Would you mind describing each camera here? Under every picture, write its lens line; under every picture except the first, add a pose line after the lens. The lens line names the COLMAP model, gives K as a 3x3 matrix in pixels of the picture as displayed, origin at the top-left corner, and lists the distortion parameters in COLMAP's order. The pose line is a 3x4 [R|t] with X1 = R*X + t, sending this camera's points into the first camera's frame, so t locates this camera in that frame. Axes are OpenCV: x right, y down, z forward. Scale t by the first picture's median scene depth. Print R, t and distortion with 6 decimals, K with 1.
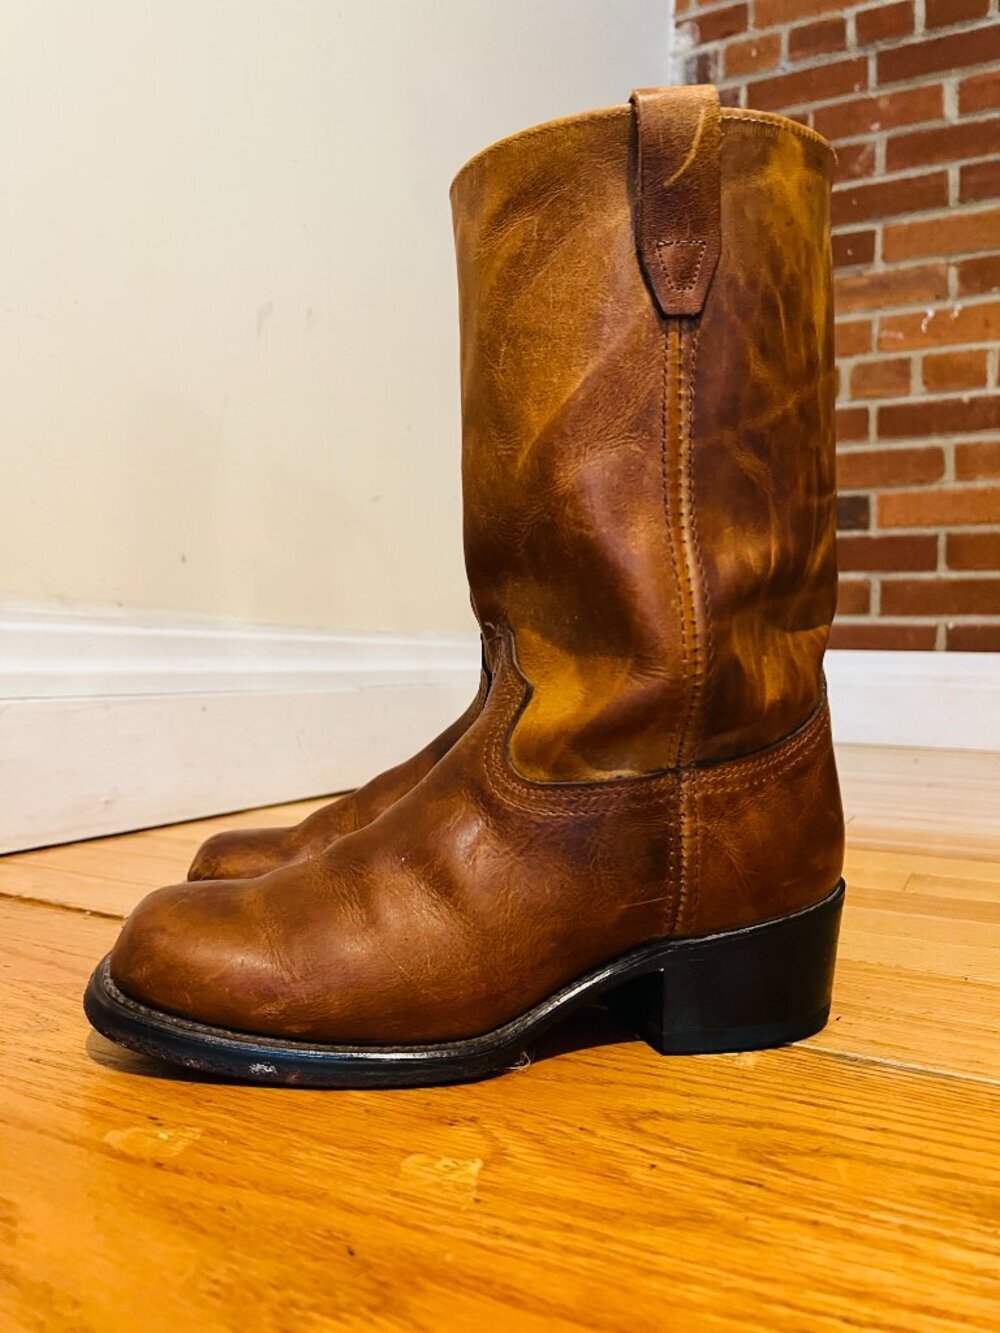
lens RADIAL K [[991.0, 0, 495.6], [0, 991.0, 664.9], [0, 0, 1]] dist [0.001767, -0.014227]
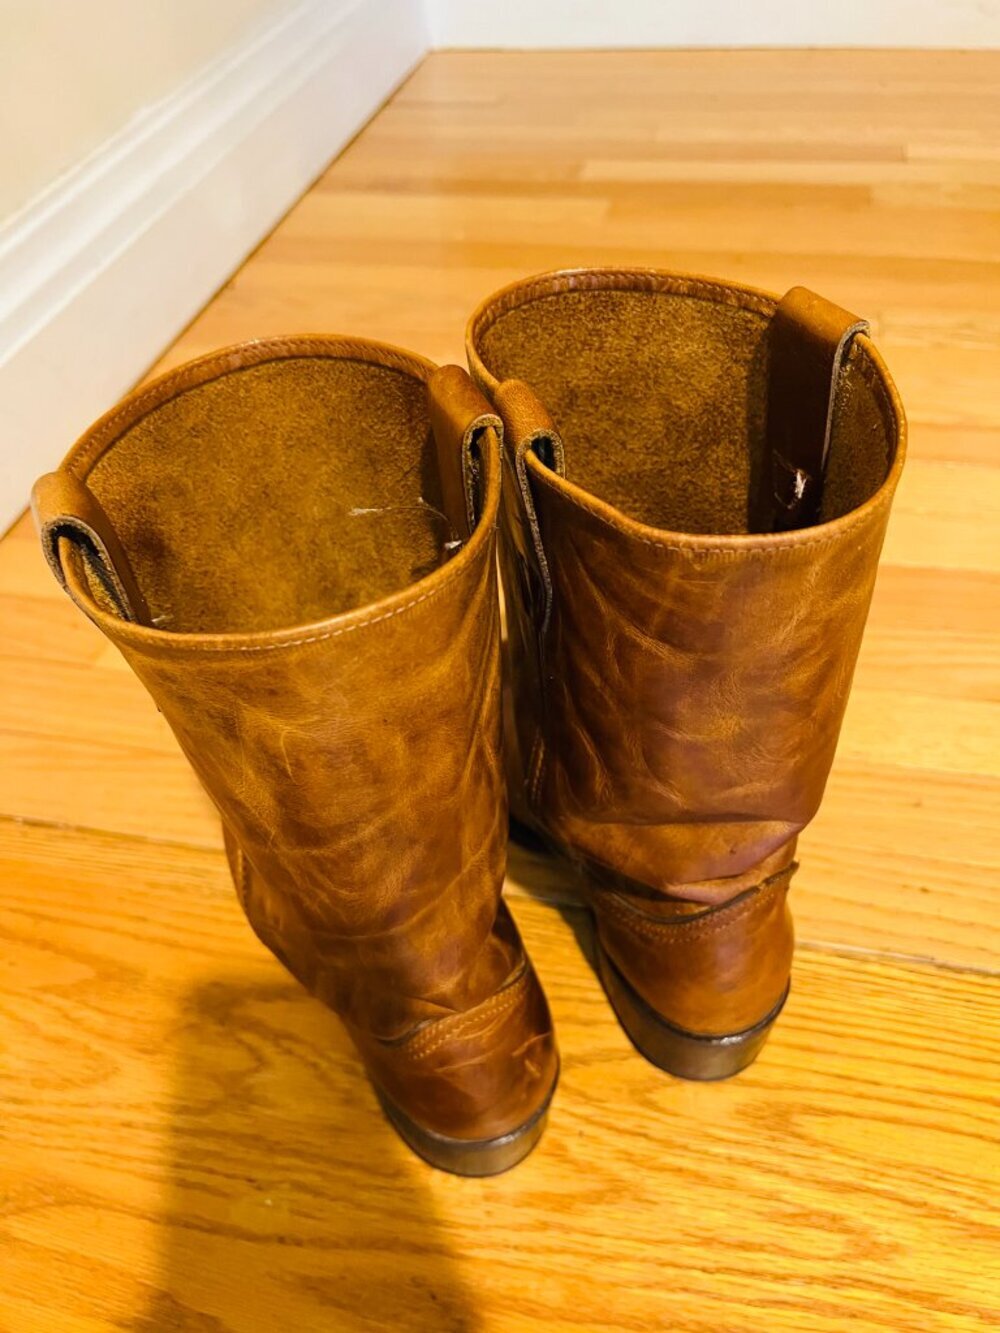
lens RADIAL K [[987.2, 0, 508.7], [0, 987.2, 662.3], [0, 0, 1]] dist [0.001018, -0.011959]
pose [[0.961248, -0.246685, 0.123081, 0.032832], [0.090569, 0.704247, 0.704154, -1.055270], [-0.260383, -0.665720, 0.699298, 0.373477]]
